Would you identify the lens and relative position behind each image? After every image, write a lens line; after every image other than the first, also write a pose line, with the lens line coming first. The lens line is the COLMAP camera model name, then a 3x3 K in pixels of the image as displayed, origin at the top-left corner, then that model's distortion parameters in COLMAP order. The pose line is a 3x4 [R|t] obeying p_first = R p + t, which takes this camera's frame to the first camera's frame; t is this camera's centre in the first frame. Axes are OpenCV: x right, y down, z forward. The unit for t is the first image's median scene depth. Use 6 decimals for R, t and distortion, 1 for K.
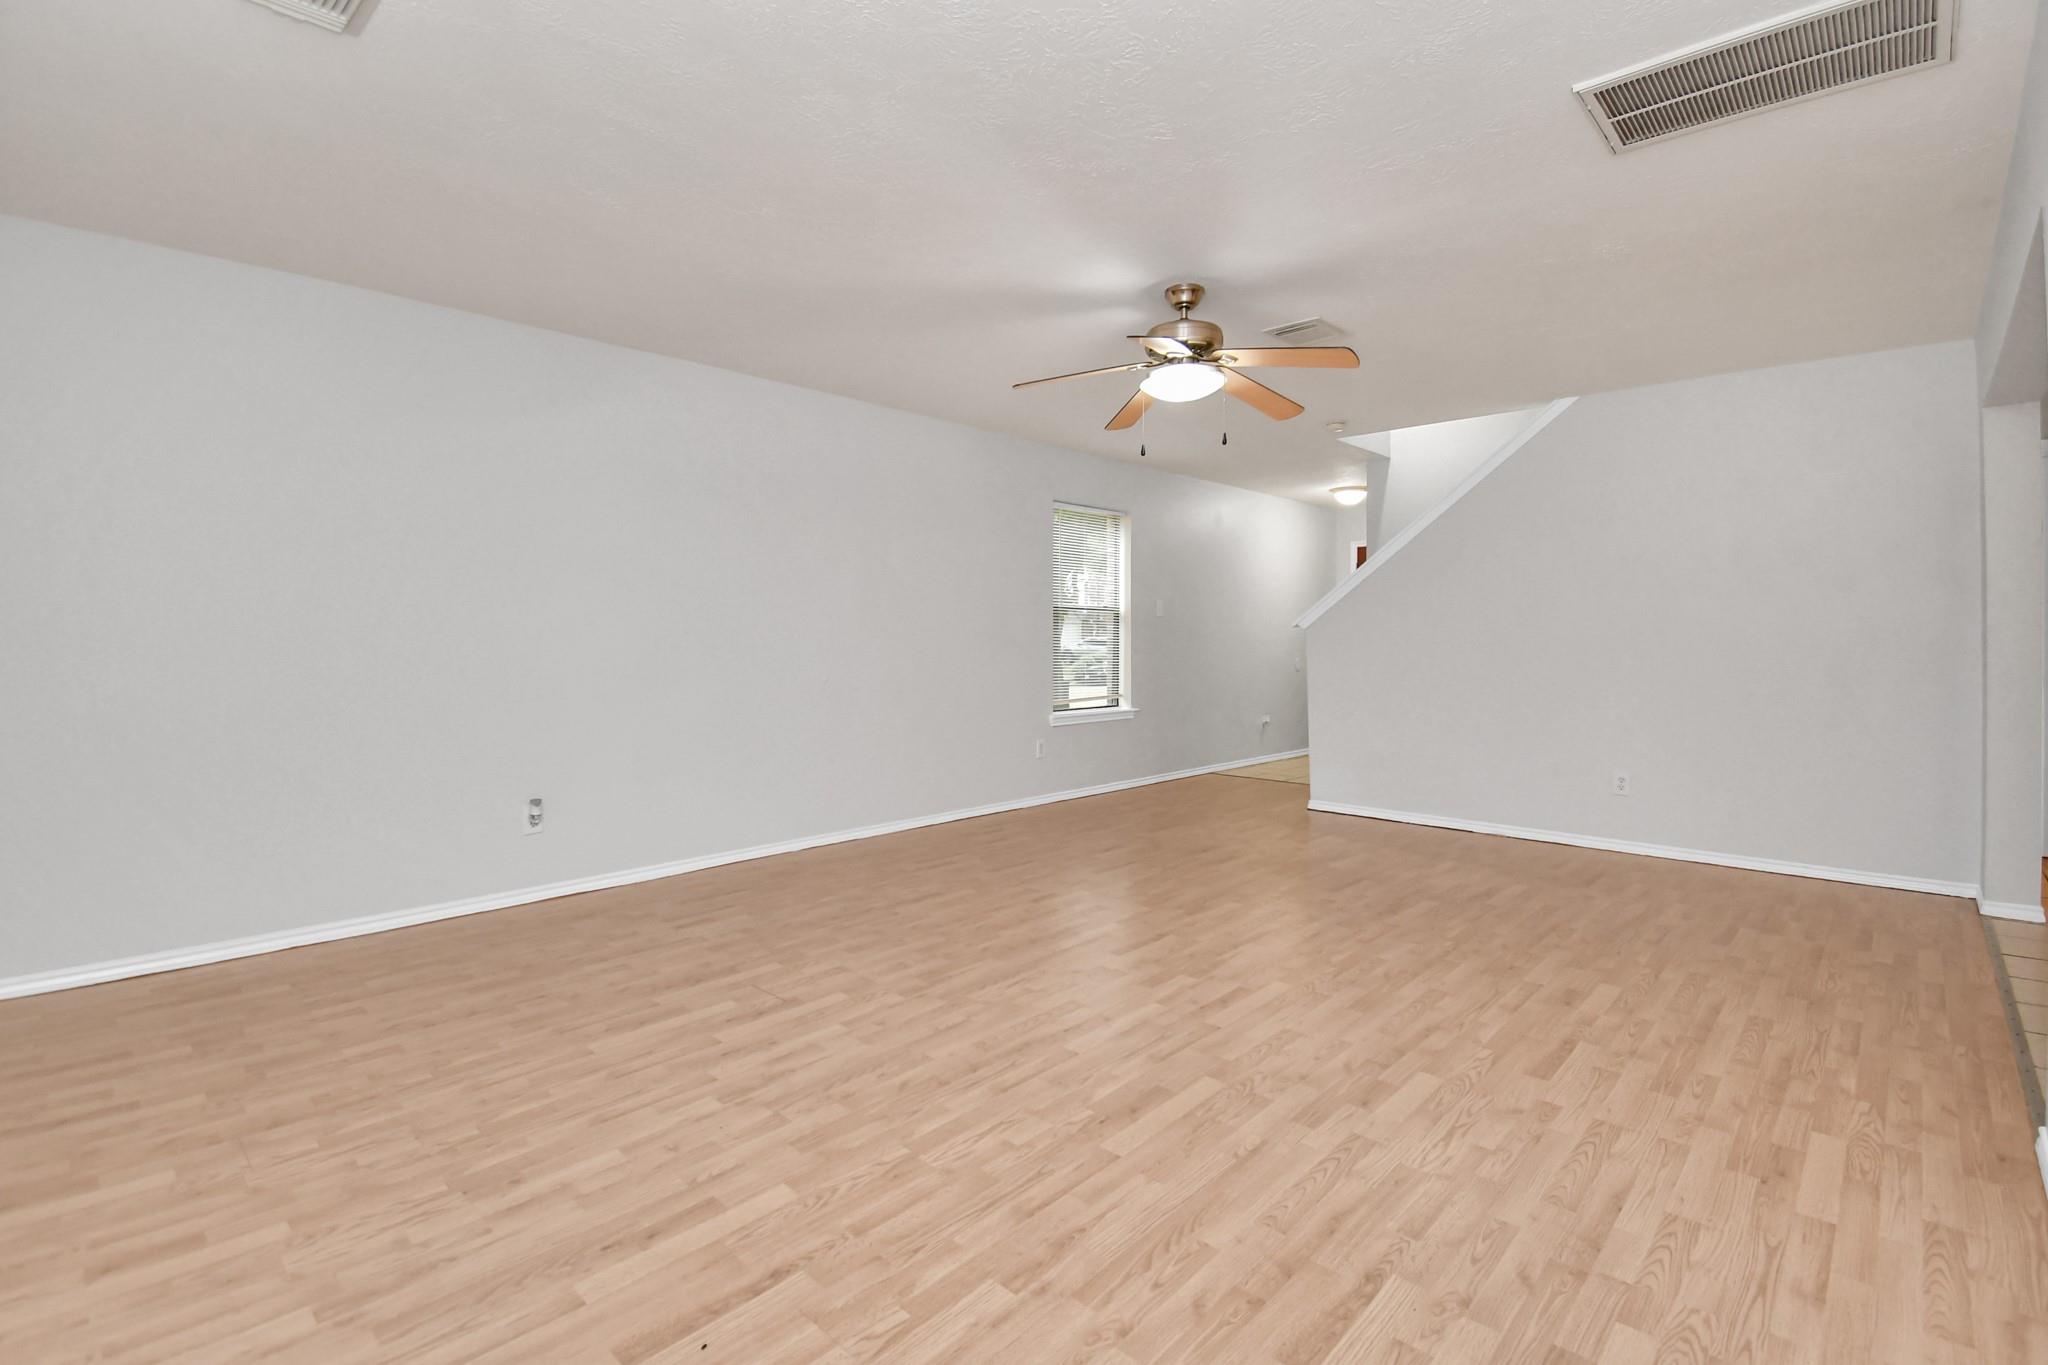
lens RADIAL K [[939.2, 0, 1025.5], [0, 939.2, 629.2], [0, 0, 1]] dist [0.000595, -0.009597]
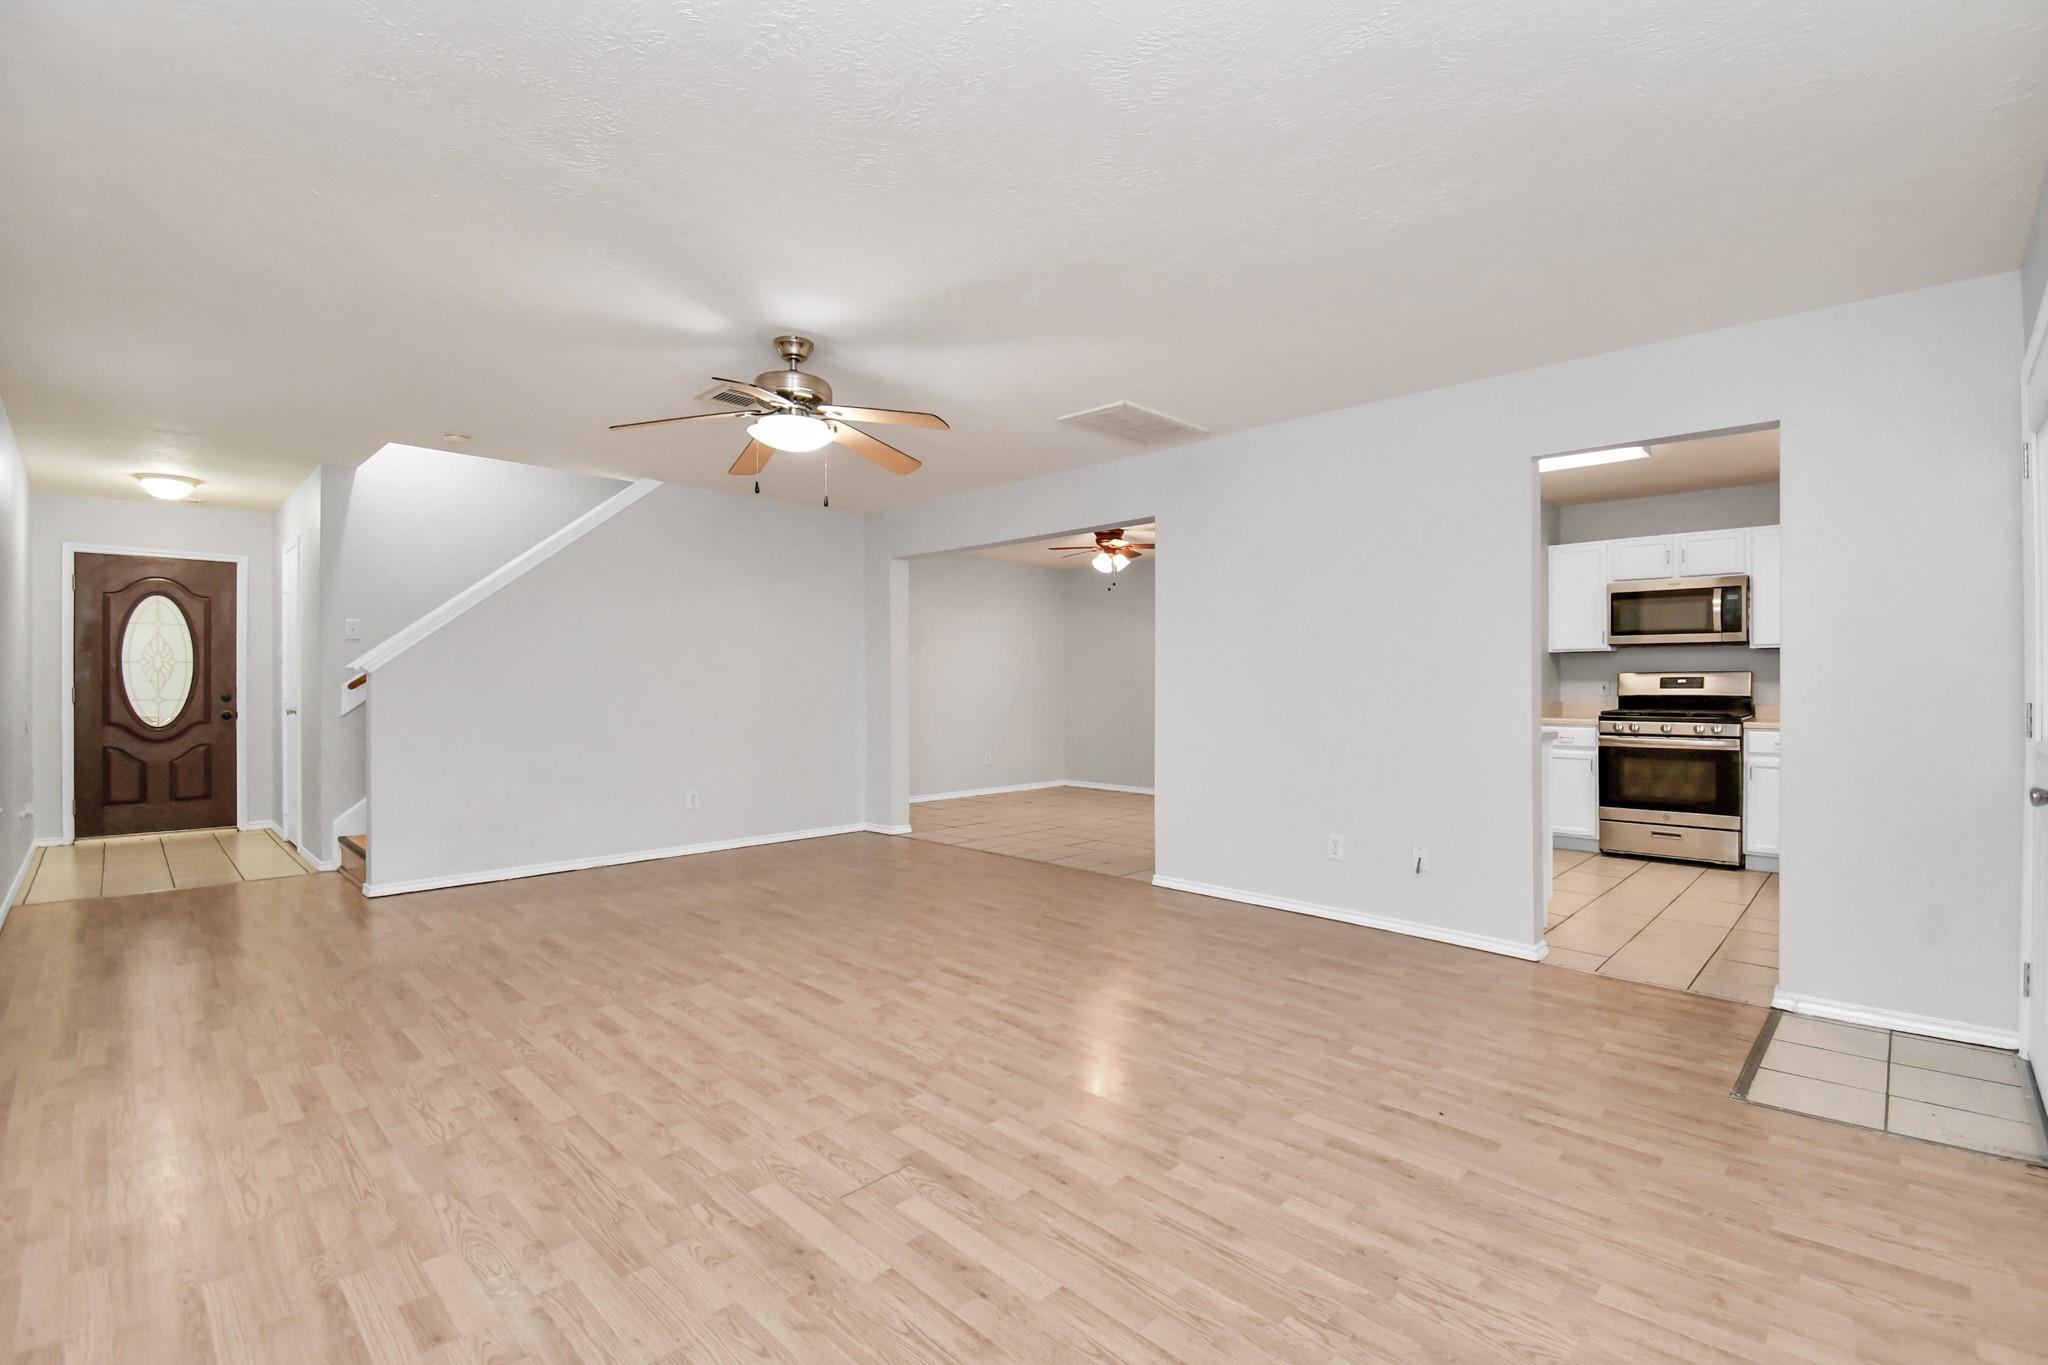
lens RADIAL K [[921.0, 0, 1024.0], [0, 921.0, 682.5], [0, 0, 1]] dist [-0.000134, -0.000066]
pose [[0.017847, -0.003915, 0.999833, -1.100633], [-0.009418, 0.999947, 0.004084, -0.005146], [-0.999796, -0.009489, 0.017809, 0.975238]]
